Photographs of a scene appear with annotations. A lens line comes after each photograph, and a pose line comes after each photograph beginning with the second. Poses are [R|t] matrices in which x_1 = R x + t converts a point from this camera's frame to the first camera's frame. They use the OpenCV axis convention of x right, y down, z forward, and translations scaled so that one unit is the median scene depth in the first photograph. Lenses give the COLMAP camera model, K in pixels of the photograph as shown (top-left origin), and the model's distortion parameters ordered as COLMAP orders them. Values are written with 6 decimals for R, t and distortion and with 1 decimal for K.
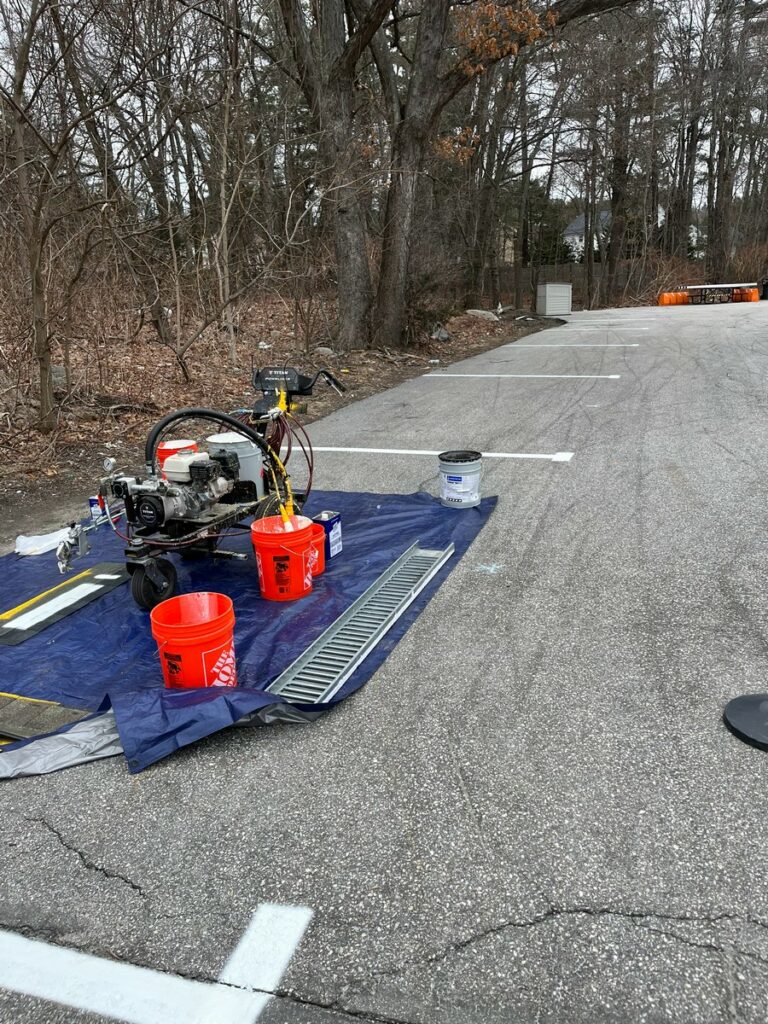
lens RADIAL K [[753.9, 0, 384.0], [0, 753.9, 512.0], [0, 0, 1]] dist [0.066247, -0.067421]
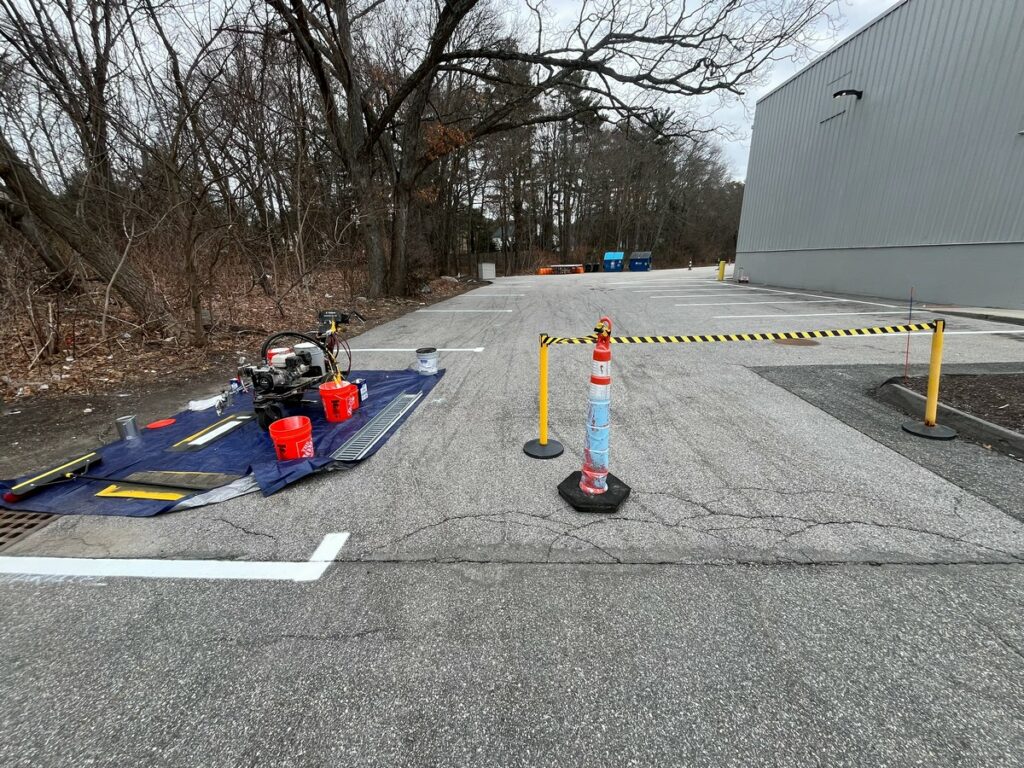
lens RADIAL K [[420.1, 0, 512.0], [0, 420.1, 384.0], [0, 0, 1]] dist [-0.001382, -0.000144]
pose [[0.970861, -0.055534, 0.233122, 0.057155], [0.055881, 0.998424, 0.005119, 0.027625], [-0.233039, 0.008057, 0.972434, -0.202597]]
